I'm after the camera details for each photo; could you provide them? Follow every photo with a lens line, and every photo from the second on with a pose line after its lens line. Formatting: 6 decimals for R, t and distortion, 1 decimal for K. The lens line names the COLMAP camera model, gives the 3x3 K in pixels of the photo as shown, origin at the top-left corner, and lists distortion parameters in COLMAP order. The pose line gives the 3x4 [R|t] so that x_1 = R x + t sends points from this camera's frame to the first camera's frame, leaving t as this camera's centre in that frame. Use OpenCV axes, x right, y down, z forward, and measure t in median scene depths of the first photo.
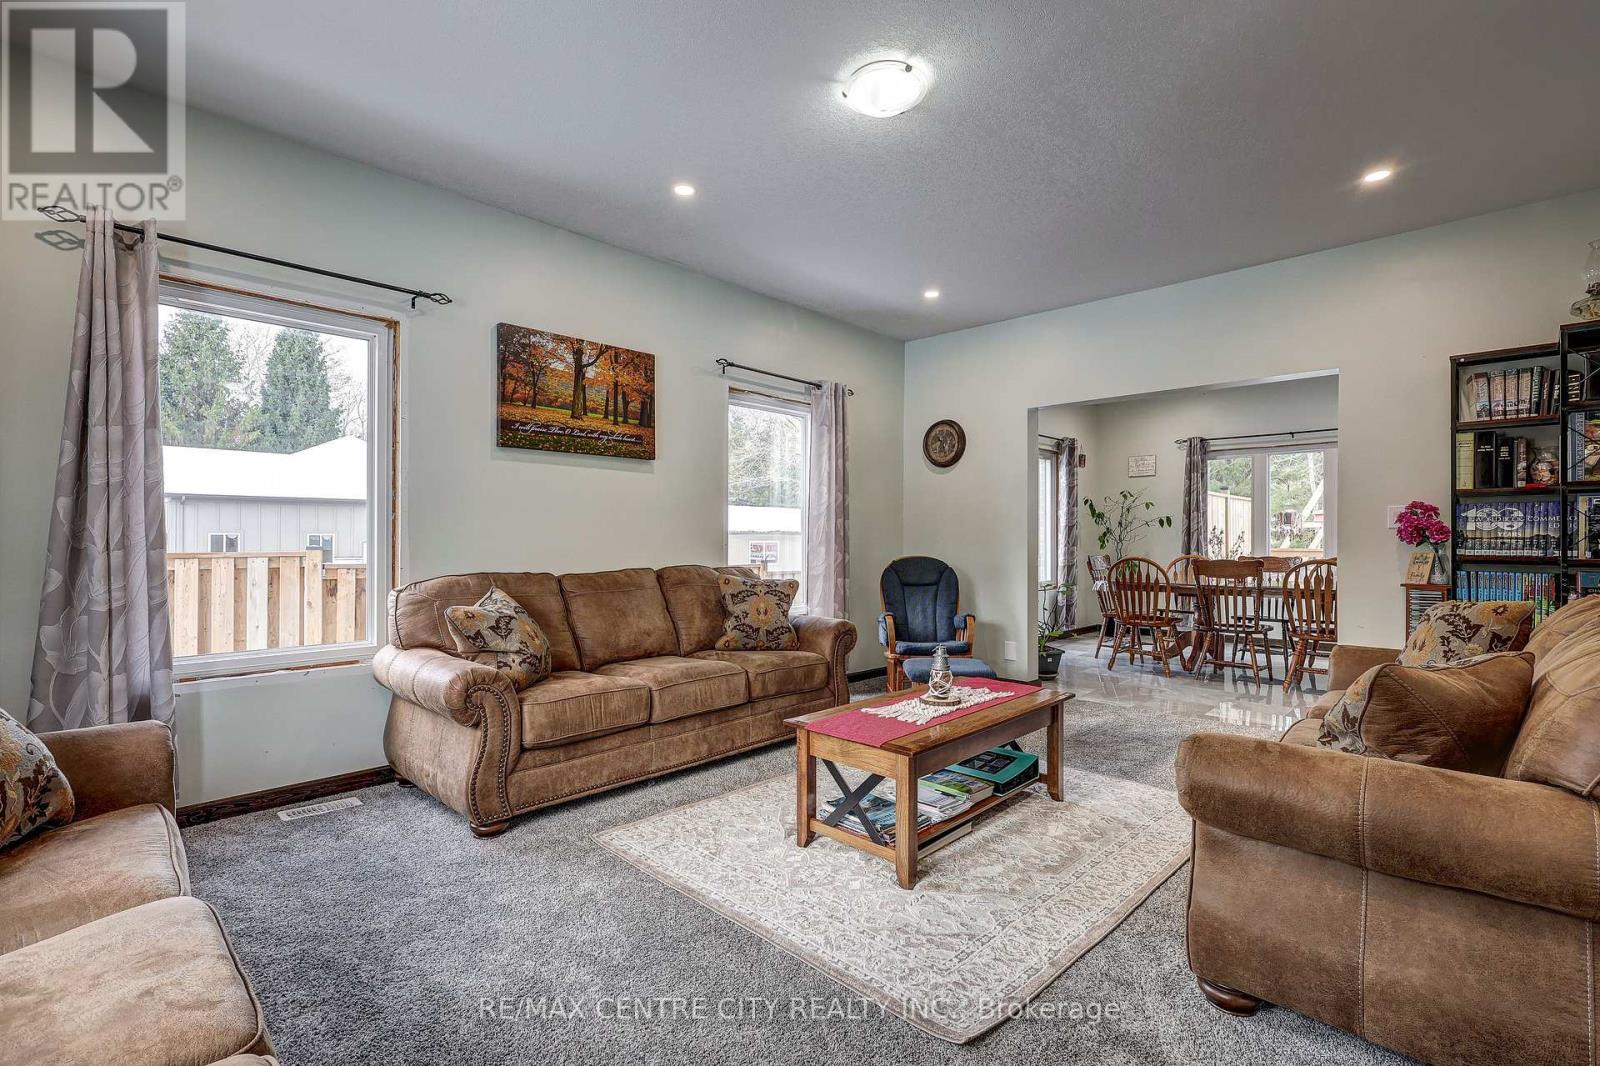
lens RADIAL K [[734.4, 0, 797.5], [0, 734.4, 537.6], [0, 0, 1]] dist [-0.000190, 0.000052]
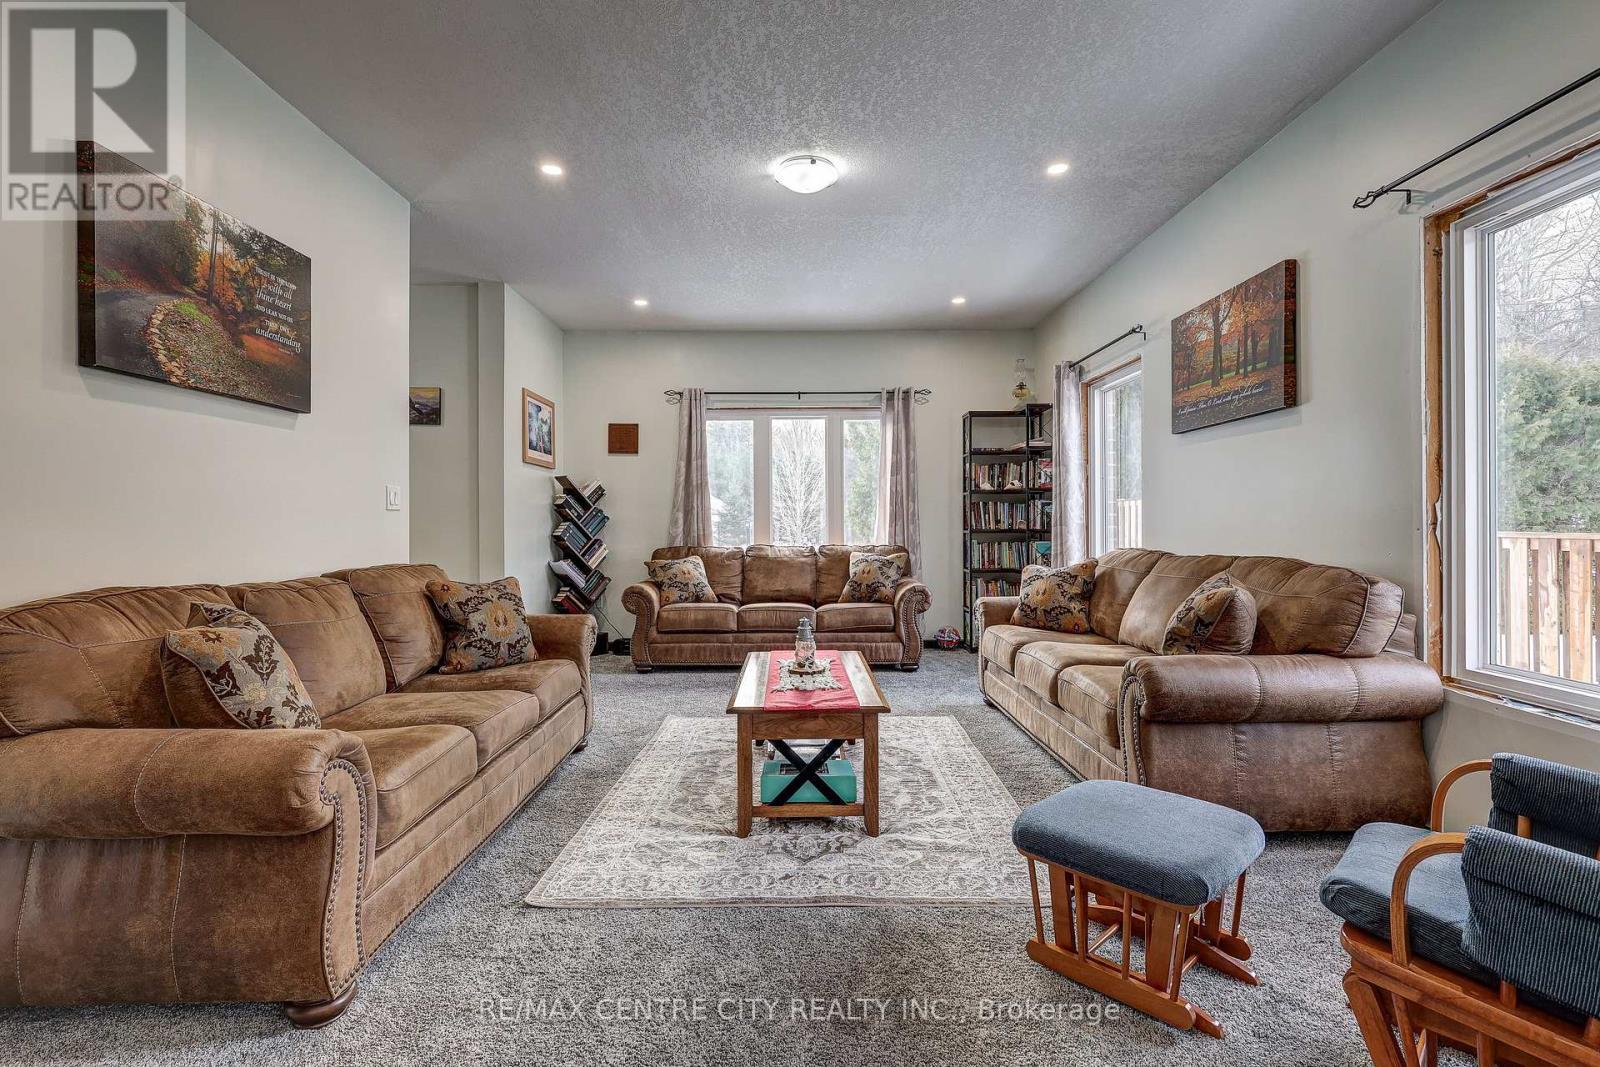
lens RADIAL K [[734.4, 0, 797.0], [0, 734.4, 521.9], [0, 0, 1]] dist [-0.000190, 0.000052]
pose [[-0.712710, -0.001138, -0.701458, 0.675438], [-0.000645, 0.999999, -0.000967, 0.006099], [0.701458, -0.000237, -0.712710, 1.242120]]
